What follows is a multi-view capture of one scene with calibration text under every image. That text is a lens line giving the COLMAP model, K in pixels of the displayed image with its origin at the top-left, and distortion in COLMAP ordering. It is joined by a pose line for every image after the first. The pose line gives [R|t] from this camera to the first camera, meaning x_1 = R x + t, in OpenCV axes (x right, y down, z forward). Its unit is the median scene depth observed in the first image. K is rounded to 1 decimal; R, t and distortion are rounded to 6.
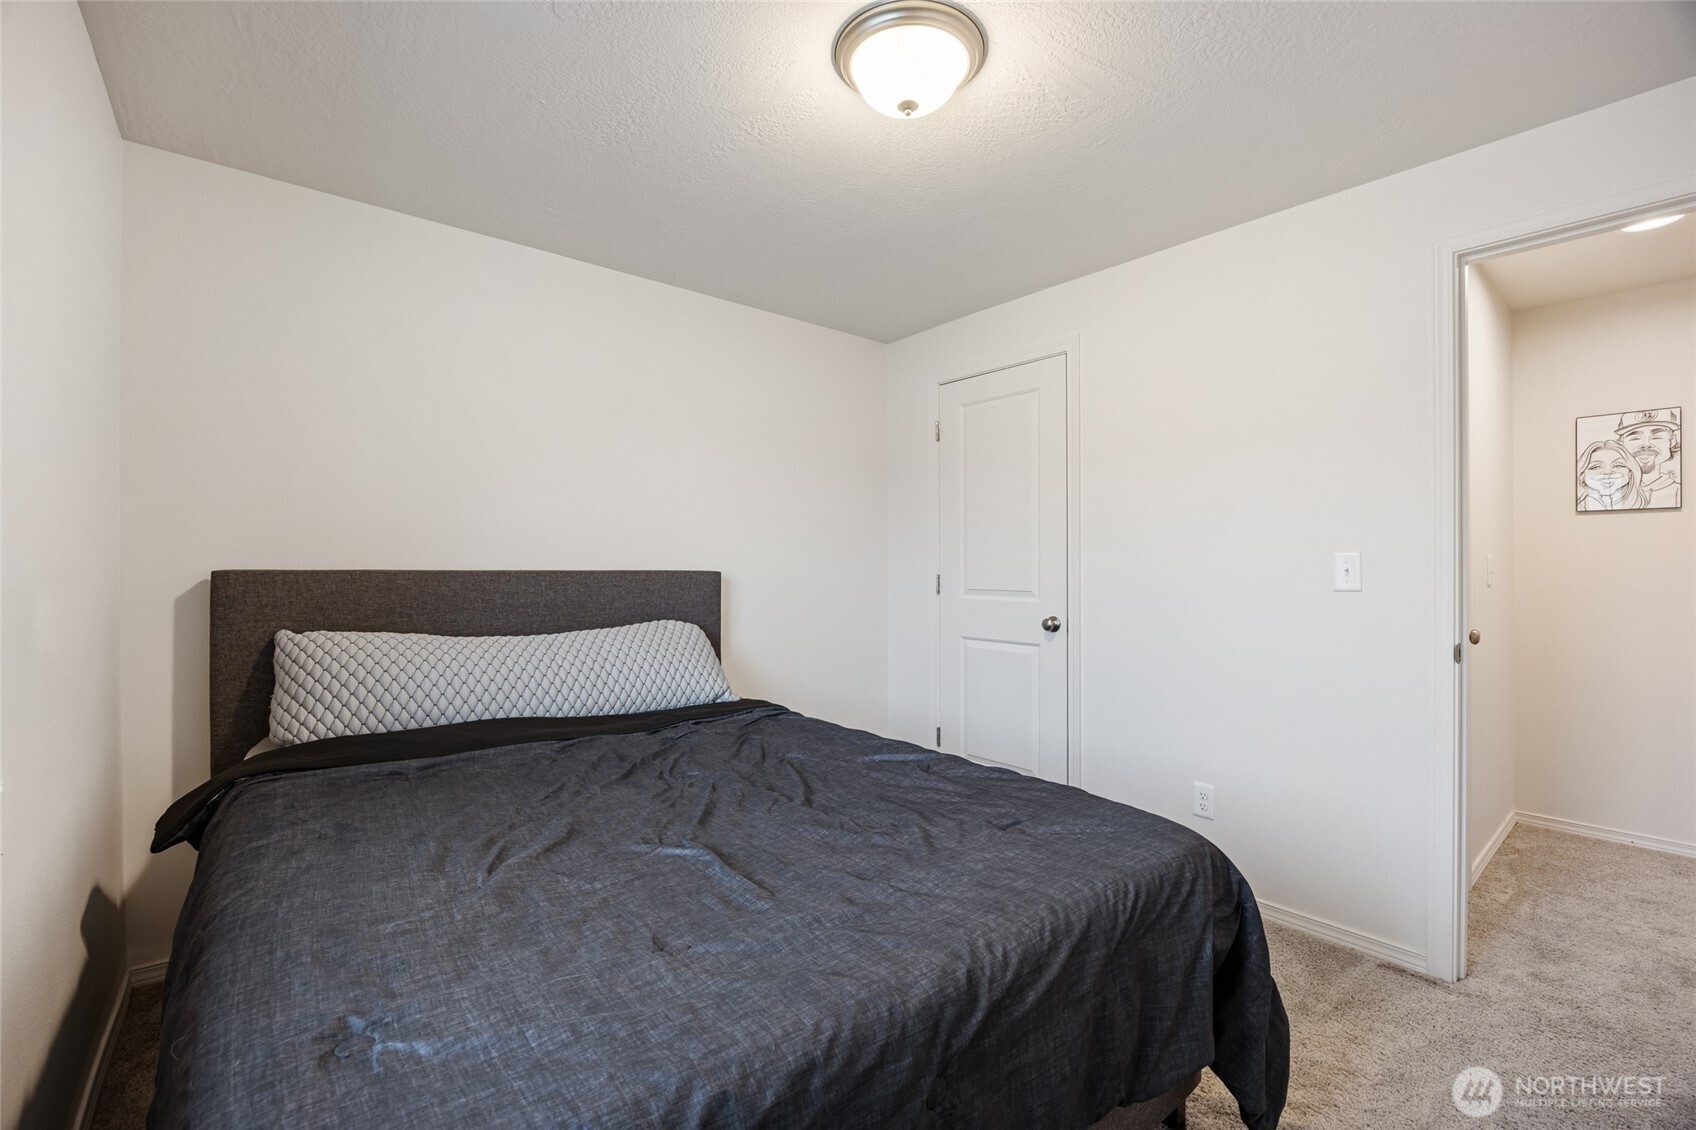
lens RADIAL K [[722.7, 0, 846.1], [0, 722.7, 566.0], [0, 0, 1]] dist [-0.018539, 0.000771]
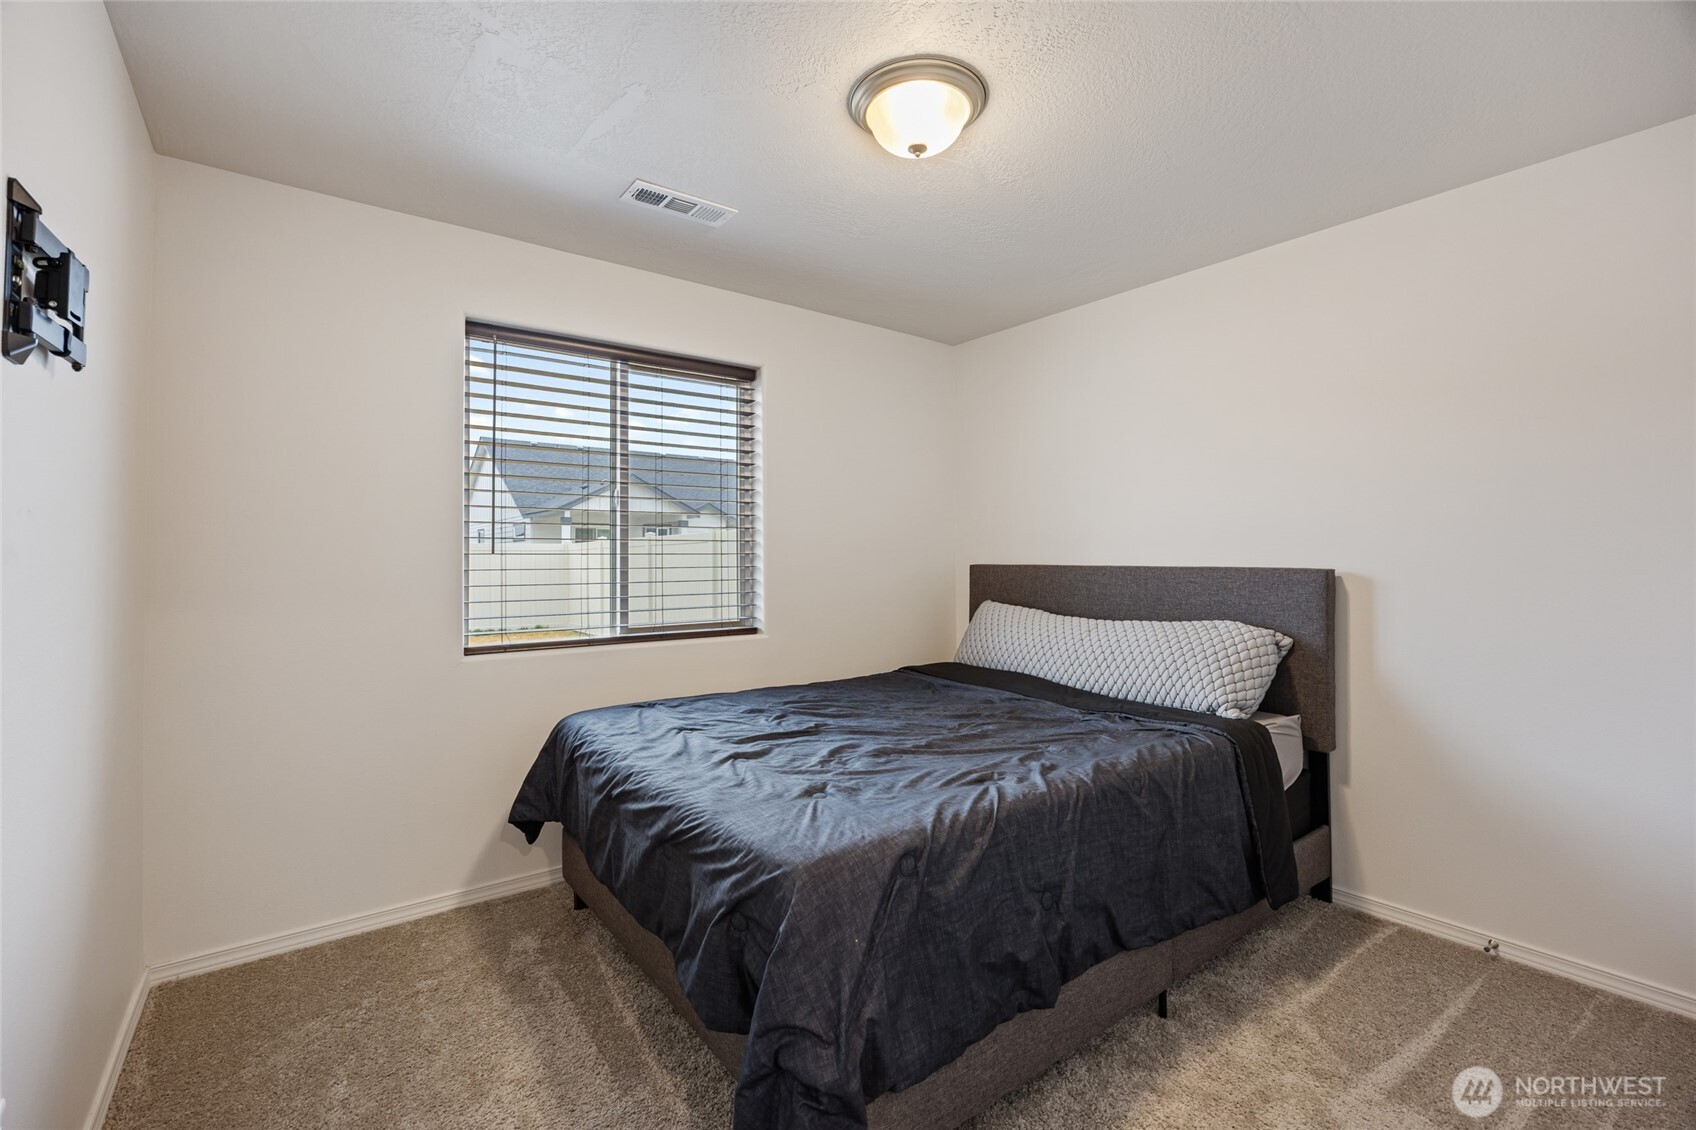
lens RADIAL K [[722.7, 0, 846.1], [0, 722.7, 566.0], [0, 0, 1]] dist [-0.018539, 0.000771]
pose [[-0.055179, 0.002504, -0.998473, 0.943551], [-0.005440, 0.999981, 0.002808, 0.006959], [0.998462, 0.005586, -0.055165, 0.771706]]
